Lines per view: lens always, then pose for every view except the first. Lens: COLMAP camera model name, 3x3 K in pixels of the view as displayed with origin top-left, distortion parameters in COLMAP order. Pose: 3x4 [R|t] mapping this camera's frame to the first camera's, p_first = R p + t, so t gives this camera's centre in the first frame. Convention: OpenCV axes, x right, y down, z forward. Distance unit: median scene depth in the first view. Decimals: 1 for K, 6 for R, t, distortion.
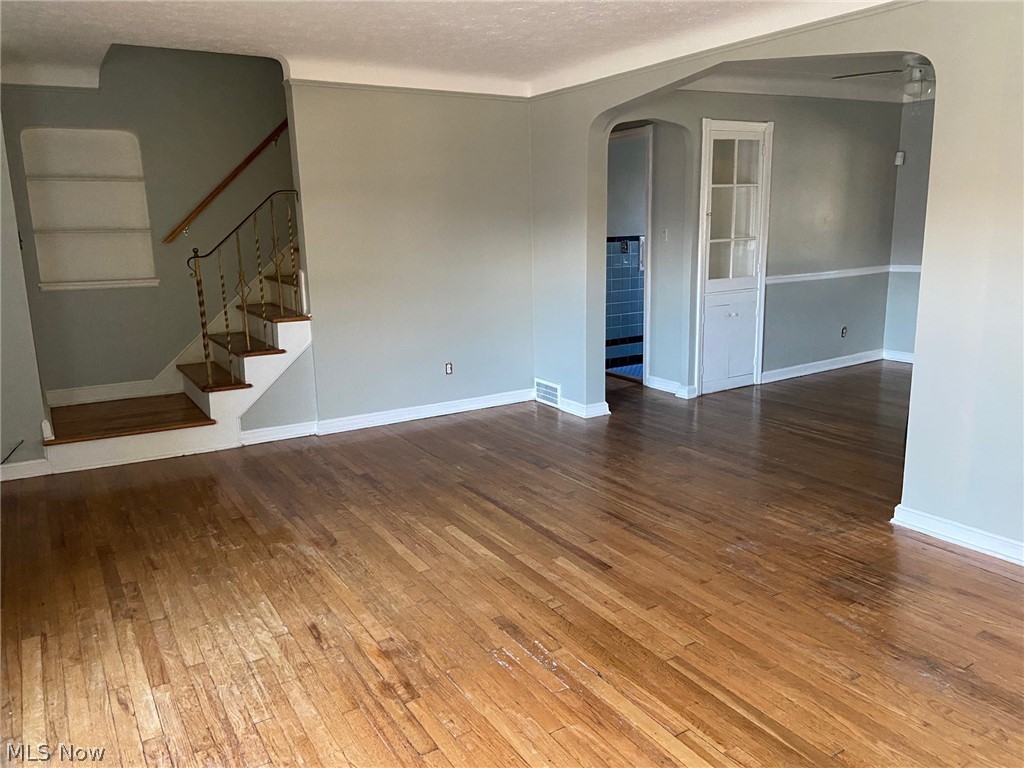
lens RADIAL K [[782.7, 0, 512.0], [0, 782.7, 384.0], [0, 0, 1]] dist [0.069848, -0.001137]
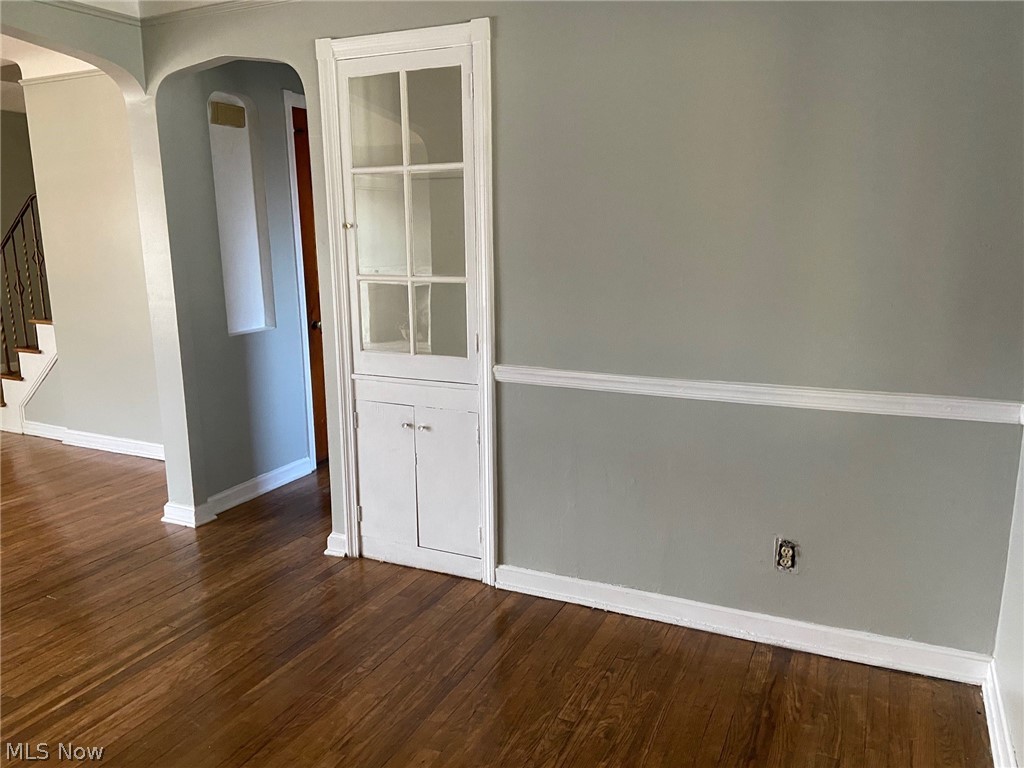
lens RADIAL K [[782.7, 0, 512.0], [0, 782.7, 384.0], [0, 0, 1]] dist [0.069848, -0.001137]
pose [[0.534256, 0.189162, -0.823886, 0.772162], [-0.178098, 0.977952, 0.109047, -0.193648], [0.826349, 0.088474, 0.556166, 0.829323]]
